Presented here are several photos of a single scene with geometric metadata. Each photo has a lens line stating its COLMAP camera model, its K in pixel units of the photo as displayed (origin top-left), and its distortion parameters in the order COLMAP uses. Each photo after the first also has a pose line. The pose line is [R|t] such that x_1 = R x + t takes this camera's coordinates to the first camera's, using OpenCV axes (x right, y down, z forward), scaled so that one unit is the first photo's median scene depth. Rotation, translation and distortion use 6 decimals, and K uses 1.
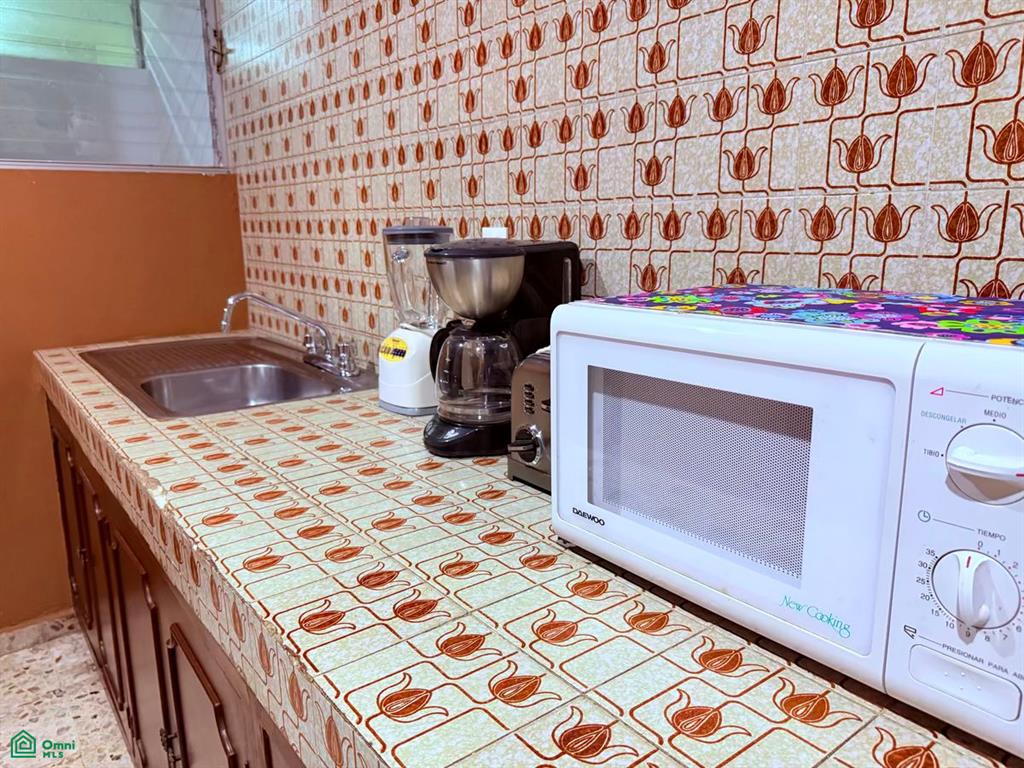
lens RADIAL K [[731.9, 0, 514.8], [0, 731.9, 384.4], [0, 0, 1]] dist [0.020638, -0.027967]
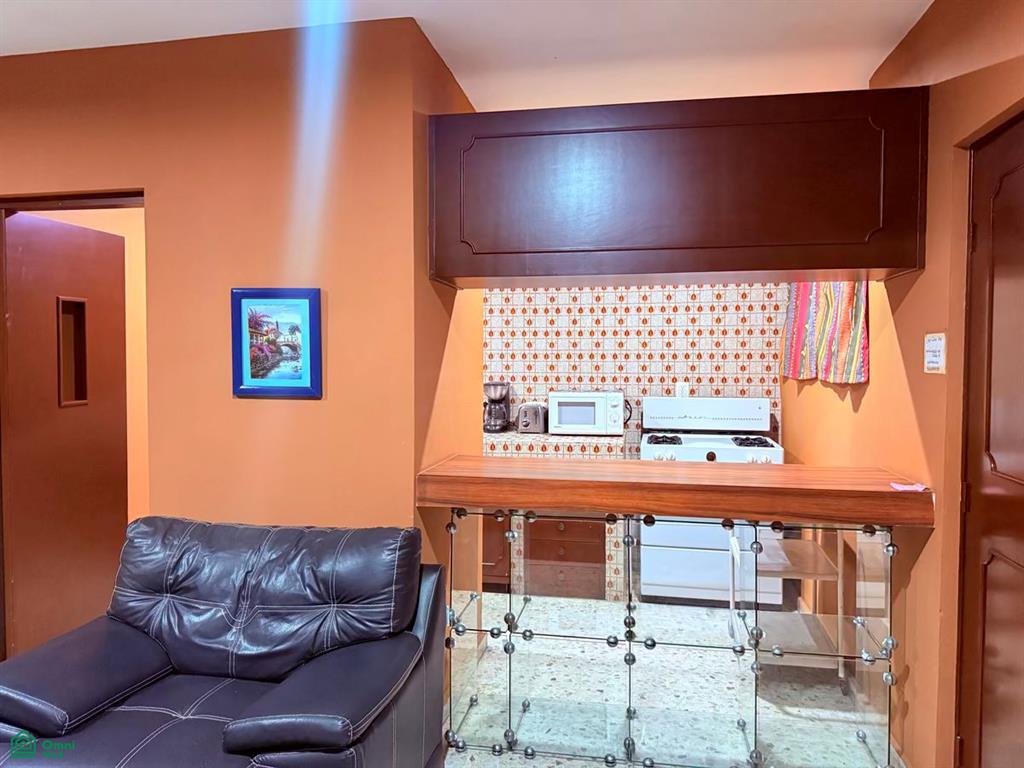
lens RADIAL K [[731.9, 0, 511.2], [0, 731.9, 383.0], [0, 0, 1]] dist [0.020638, -0.027967]
pose [[0.746959, -0.015388, 0.664691, -3.187048], [0.131392, 0.983433, -0.124887, 0.399375], [-0.651757, 0.180620, 0.736606, -2.490669]]
